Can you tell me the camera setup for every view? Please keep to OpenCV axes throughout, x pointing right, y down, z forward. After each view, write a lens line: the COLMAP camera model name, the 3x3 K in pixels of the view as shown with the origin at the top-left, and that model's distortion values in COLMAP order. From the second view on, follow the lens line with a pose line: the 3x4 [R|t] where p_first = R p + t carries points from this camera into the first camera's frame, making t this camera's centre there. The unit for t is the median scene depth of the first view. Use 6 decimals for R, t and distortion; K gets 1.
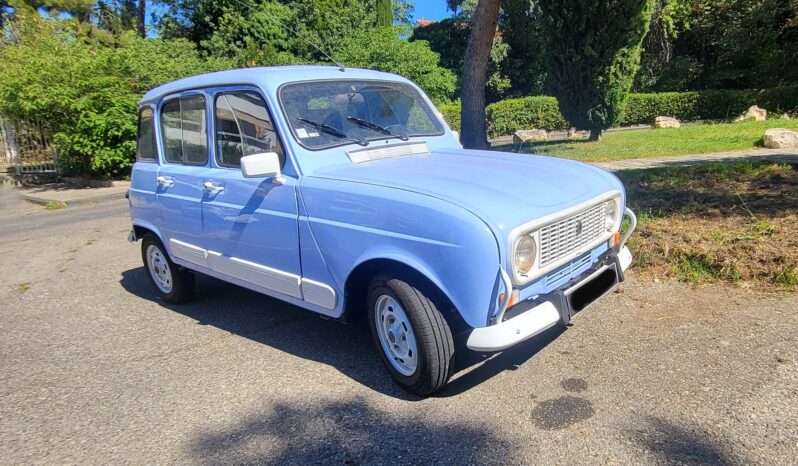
lens RADIAL K [[521.0, 0, 402.7], [0, 521.0, 268.3], [0, 0, 1]] dist [0.002711, -0.003489]
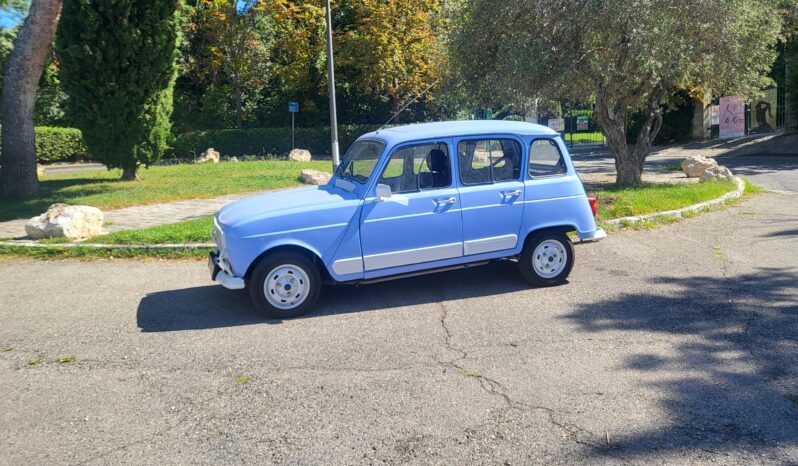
lens RADIAL K [[663.5, 0, 397.6], [0, 663.5, 231.0], [0, 0, 1]] dist [0.003454, 0.001516]
pose [[0.491034, -0.065785, 0.868653, -0.468627], [0.210776, 0.976489, -0.045197, -0.000782], [-0.845257, 0.205284, 0.493355, 0.036310]]
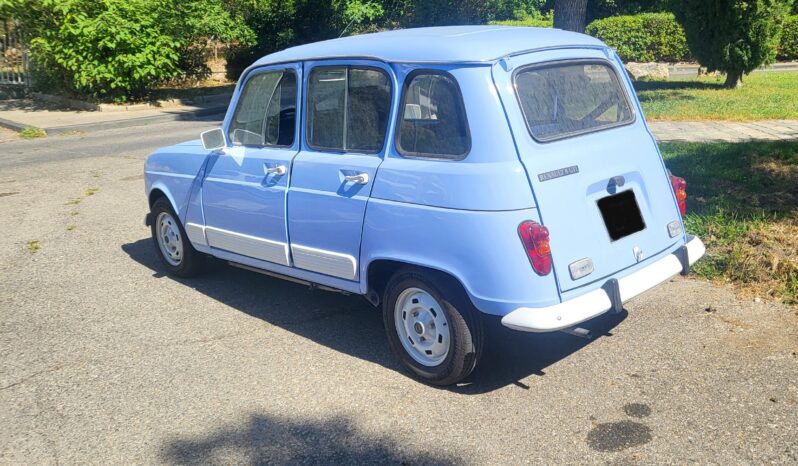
lens RADIAL K [[722.0, 0, 399.0], [0, 722.0, 233.0], [0, 0, 1]] dist [-0.009039, -0.004451]
pose [[0.994267, 0.070113, -0.080728, -0.004095], [-0.069778, 0.997538, 0.006963, -0.013335], [0.081017, -0.001291, 0.996712, -0.059459]]
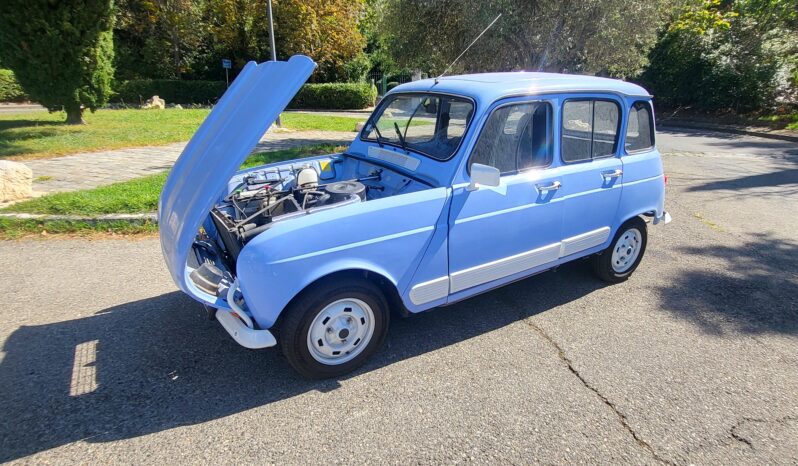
lens RADIAL K [[434.7, 0, 401.3], [0, 434.7, 247.4], [0, 0, 1]] dist [0.001710, -0.001415]
pose [[0.282682, -0.241071, 0.928426, -0.291267], [0.200051, 0.961436, 0.188732, -0.057657], [-0.938121, 0.132381, 0.320008, 0.222136]]
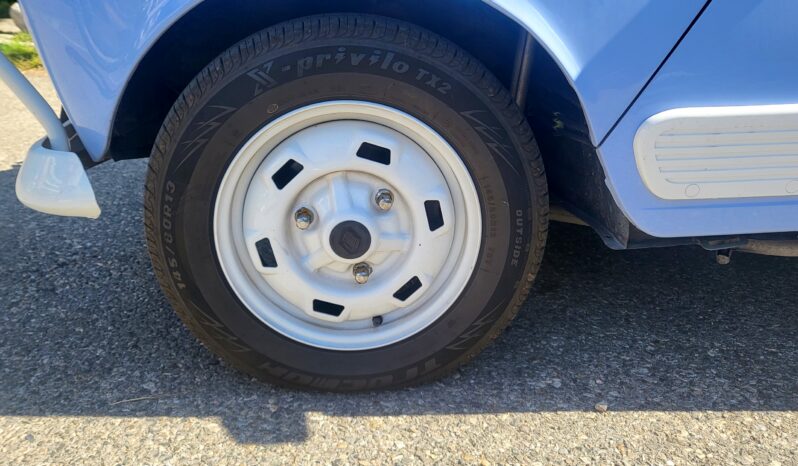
lens RADIAL K [[663.5, 0, 397.6], [0, 663.5, 231.0], [0, 0, 1]] dist [0.003454, 0.001516]
pose [[0.711400, -0.159944, 0.684345, -0.195959], [0.110237, 0.987100, 0.116107, -0.007995], [-0.694088, -0.007158, 0.719855, 0.246769]]
